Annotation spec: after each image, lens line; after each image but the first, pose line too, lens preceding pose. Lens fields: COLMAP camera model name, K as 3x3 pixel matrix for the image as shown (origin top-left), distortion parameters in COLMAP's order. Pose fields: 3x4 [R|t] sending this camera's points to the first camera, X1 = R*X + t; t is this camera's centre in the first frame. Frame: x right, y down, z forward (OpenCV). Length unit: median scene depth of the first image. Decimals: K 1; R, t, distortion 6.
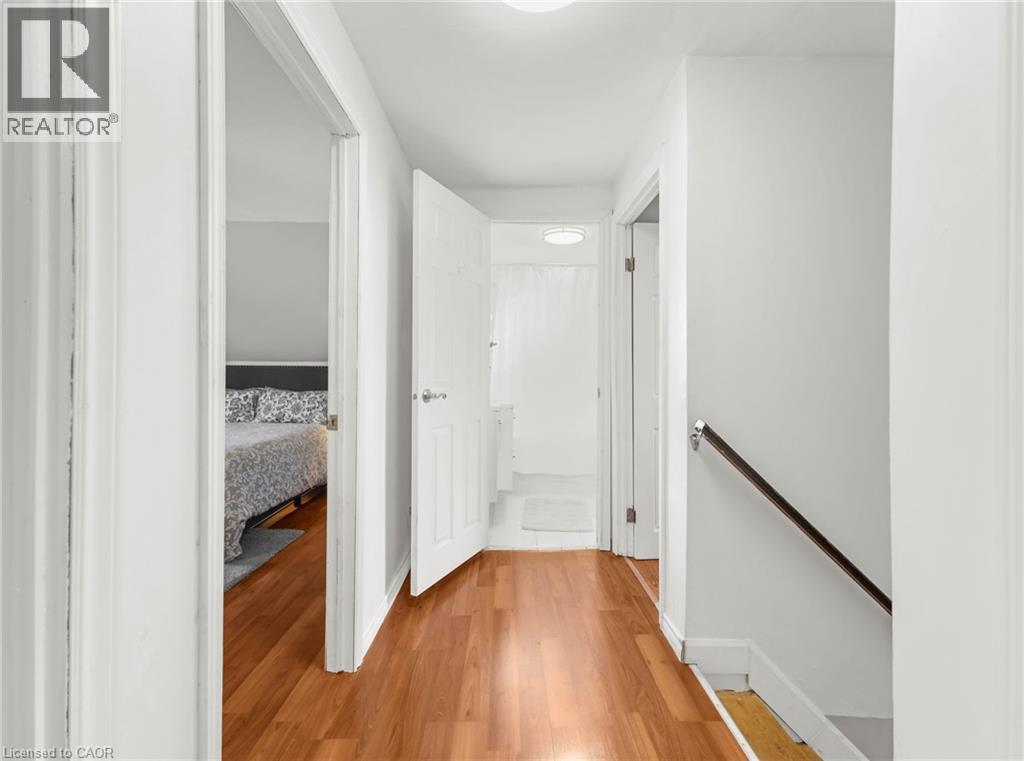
lens RADIAL K [[448.1, 0, 522.1], [0, 448.1, 379.7], [0, 0, 1]] dist [-0.023281, 0.008524]
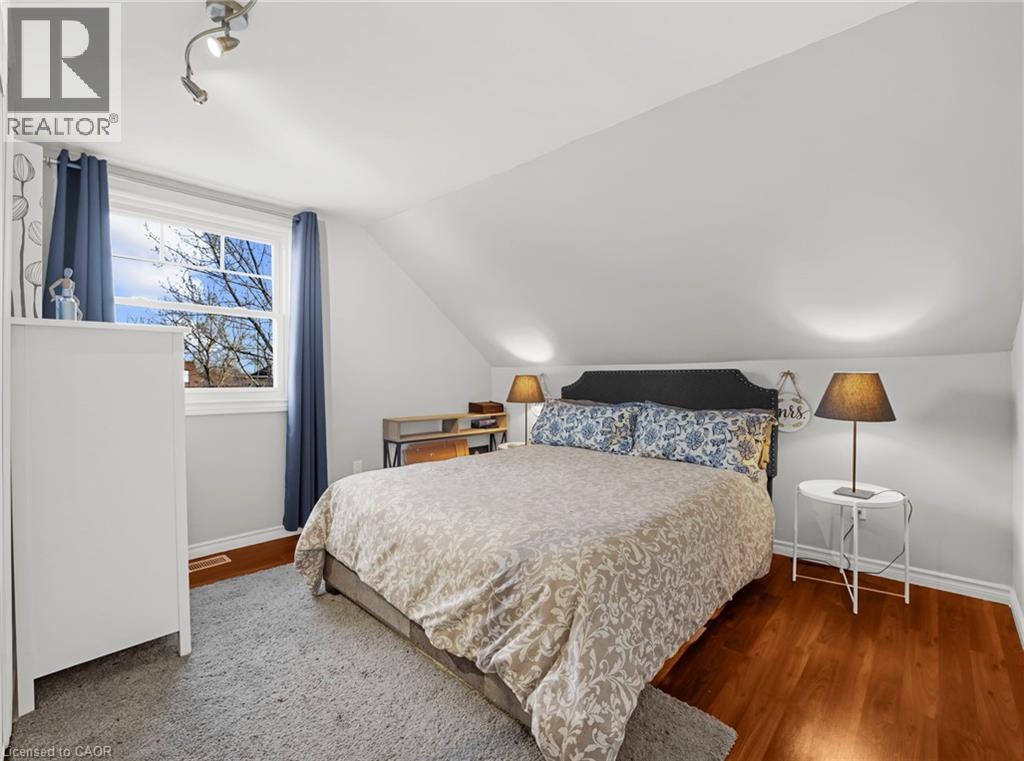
lens RADIAL K [[448.1, 0, 522.1], [0, 448.1, 379.7], [0, 0, 1]] dist [-0.023281, 0.008524]
pose [[0.719994, -0.006869, -0.693946, -0.250328], [0.005240, 0.999976, -0.004462, -0.016733], [0.693960, -0.000424, 0.720013, 0.393896]]
